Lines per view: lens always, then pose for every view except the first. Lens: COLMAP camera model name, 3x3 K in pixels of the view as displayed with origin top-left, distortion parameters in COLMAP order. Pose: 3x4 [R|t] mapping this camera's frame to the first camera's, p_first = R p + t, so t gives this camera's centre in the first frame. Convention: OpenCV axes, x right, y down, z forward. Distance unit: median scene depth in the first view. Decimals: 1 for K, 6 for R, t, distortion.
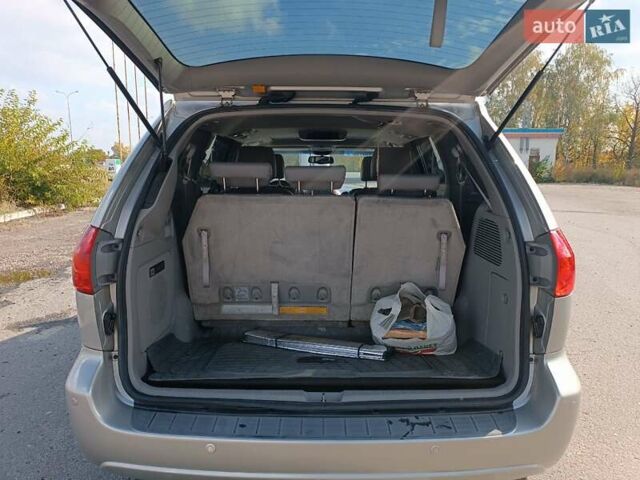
lens RADIAL K [[466.2, 0, 320.5], [0, 466.2, 242.4], [0, 0, 1]] dist [0.034821, -0.033987]
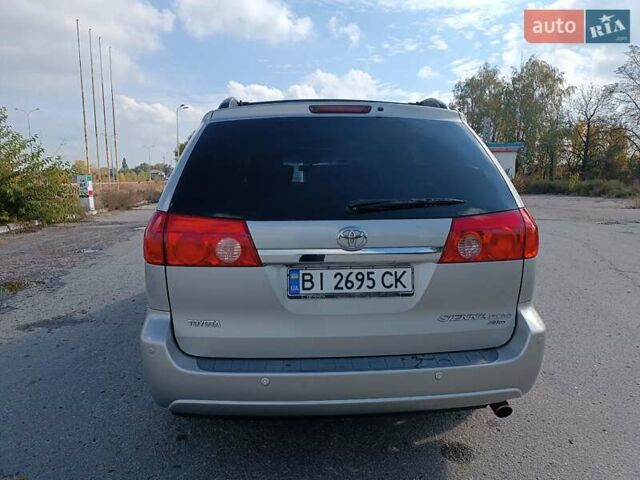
lens RADIAL K [[466.2, 0, 320.9], [0, 466.2, 243.7], [0, 0, 1]] dist [0.034821, -0.033987]
pose [[0.997521, -0.021326, 0.067065, -0.114043], [0.023343, 0.999294, -0.029438, 0.076280], [-0.066390, 0.030931, 0.997314, -0.198392]]
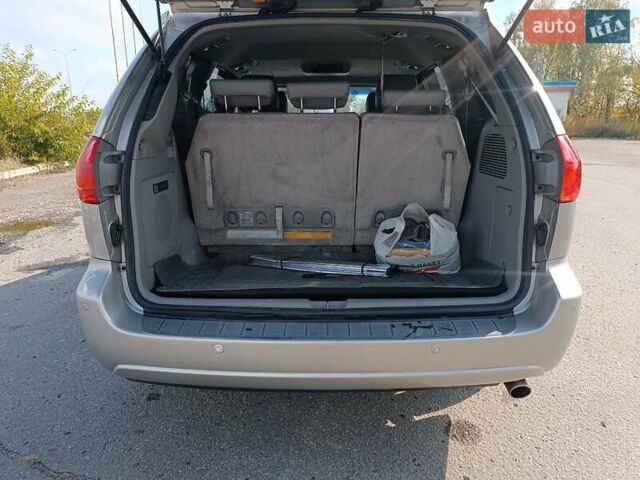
lens RADIAL K [[466.2, 0, 320.3], [0, 466.2, 243.9], [0, 0, 1]] dist [0.034821, -0.033987]
pose [[0.999886, -0.008208, -0.012661, 0.003383], [0.009268, 0.996244, 0.086098, 0.086251], [0.011906, -0.086206, 0.996206, -0.003503]]
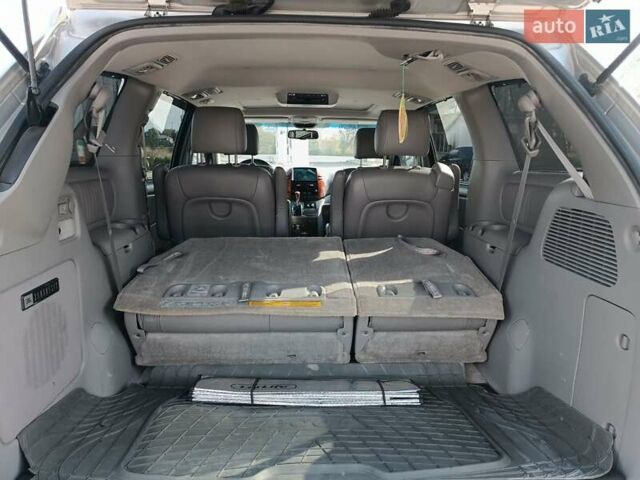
lens RADIAL K [[466.2, 0, 318.7], [0, 466.2, 242.7], [0, 0, 1]] dist [0.034821, -0.033987]
pose [[0.998946, -0.003055, 0.045809, -0.022167], [0.001528, 0.999442, 0.033352, -0.025174], [-0.045886, -0.033247, 0.998393, 0.357414]]
